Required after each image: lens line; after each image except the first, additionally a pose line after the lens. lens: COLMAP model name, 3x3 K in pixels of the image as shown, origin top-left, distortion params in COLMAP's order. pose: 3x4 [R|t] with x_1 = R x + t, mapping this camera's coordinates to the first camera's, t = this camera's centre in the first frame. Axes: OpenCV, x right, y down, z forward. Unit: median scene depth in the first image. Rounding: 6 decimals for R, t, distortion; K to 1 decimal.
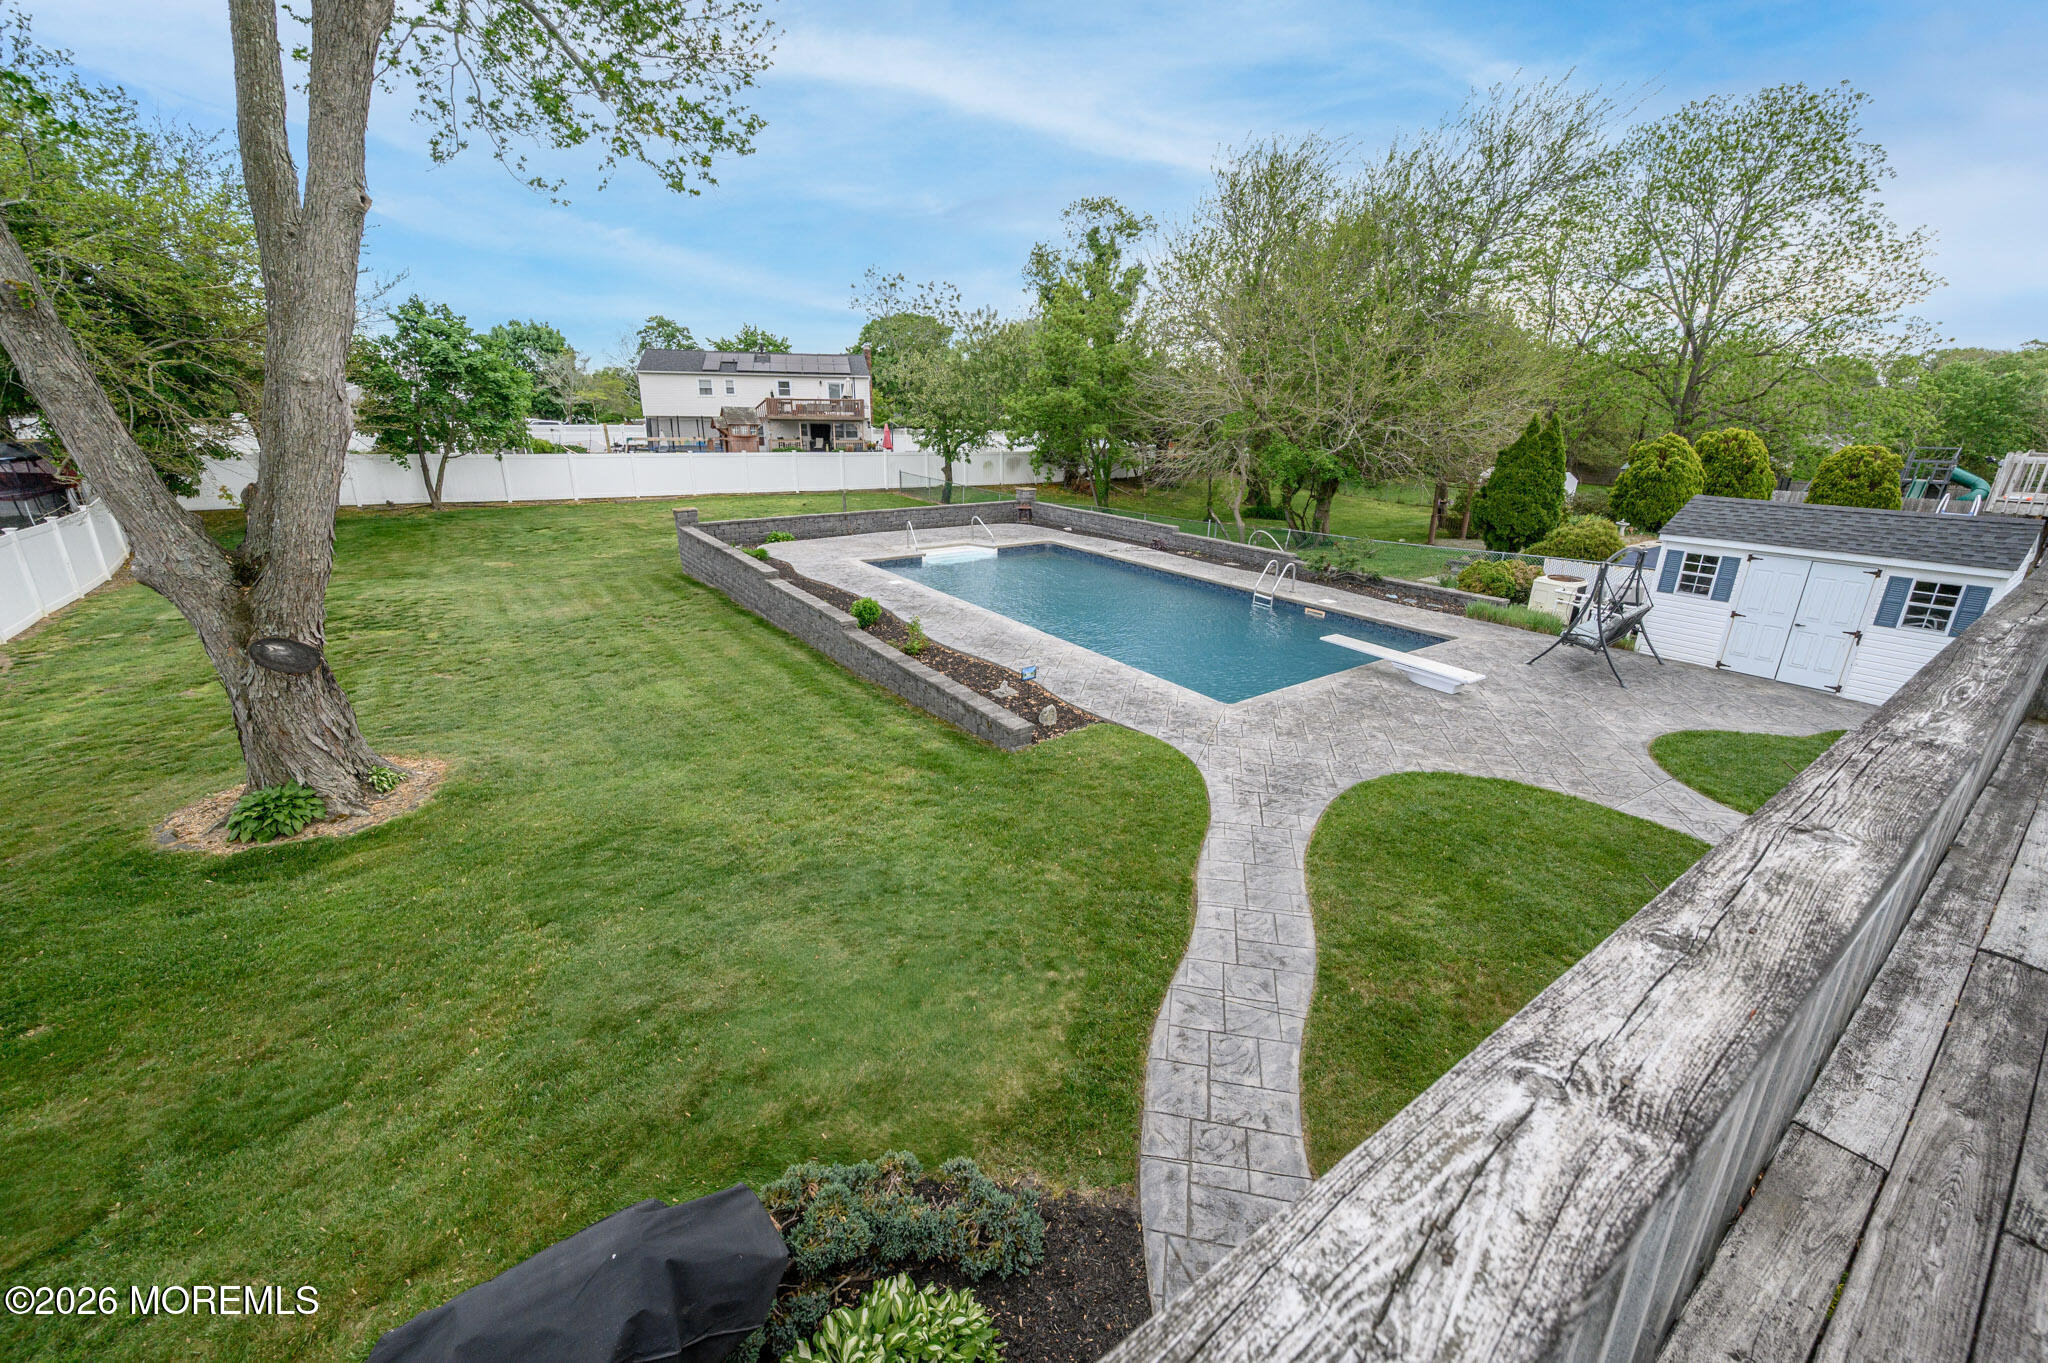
lens RADIAL K [[816.5, 0, 1023.5], [0, 816.5, 686.8], [0, 0, 1]] dist [-0.004205, 0.001096]
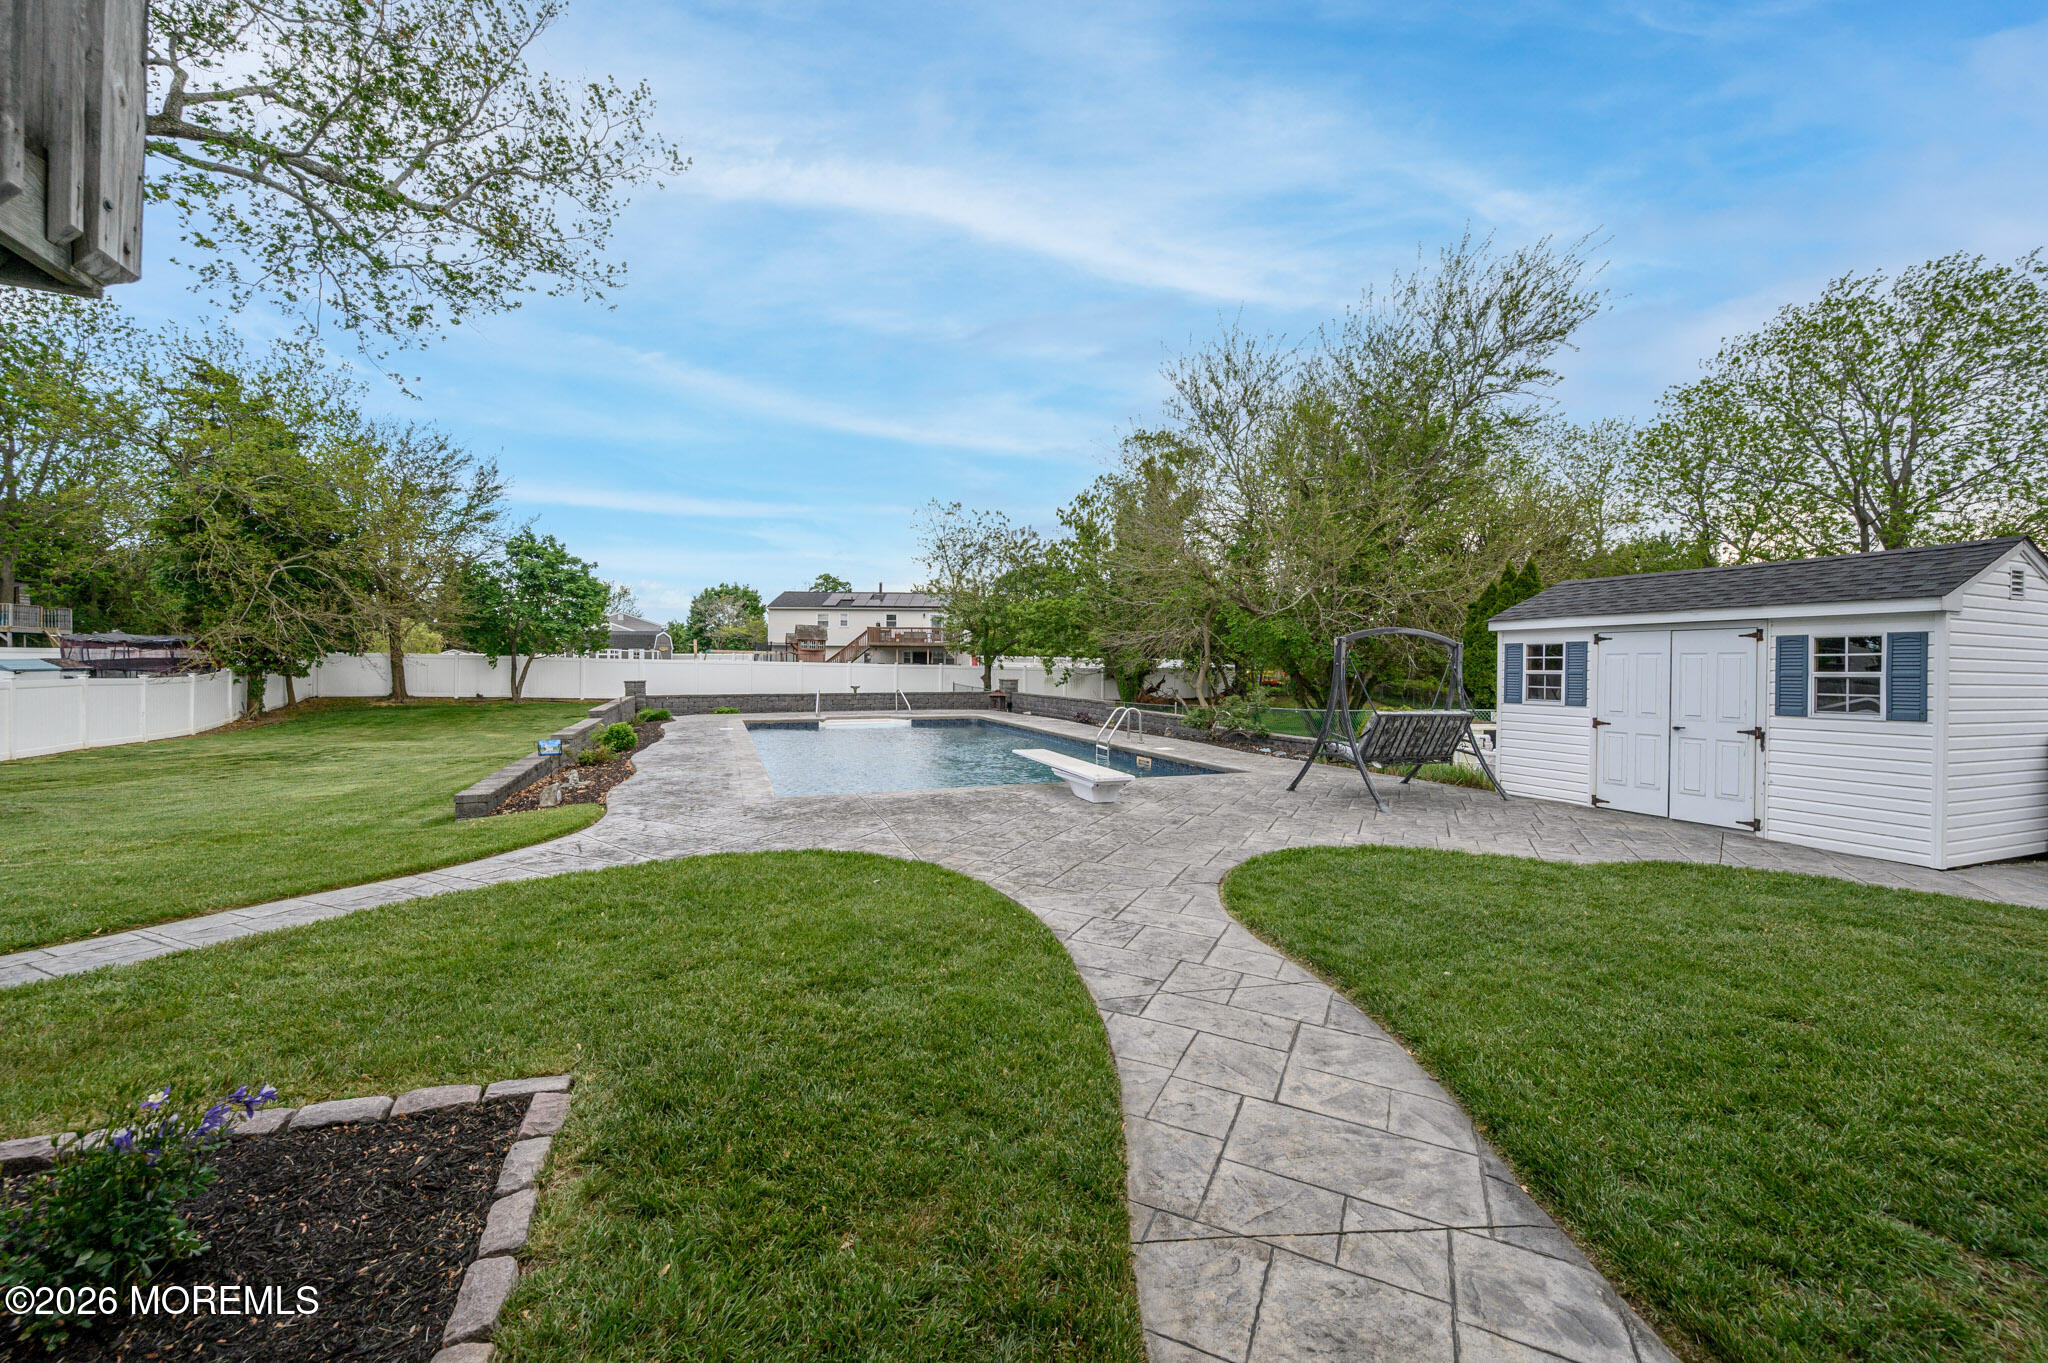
lens RADIAL K [[816.5, 0, 1027.0], [0, 816.5, 682.2], [0, 0, 1]] dist [-0.004205, 0.001096]
pose [[0.972745, -0.002334, -0.231864, 0.383136], [-0.069705, 0.950754, -0.302008, 0.078241], [0.221151, 0.309939, 0.924679, 0.174366]]
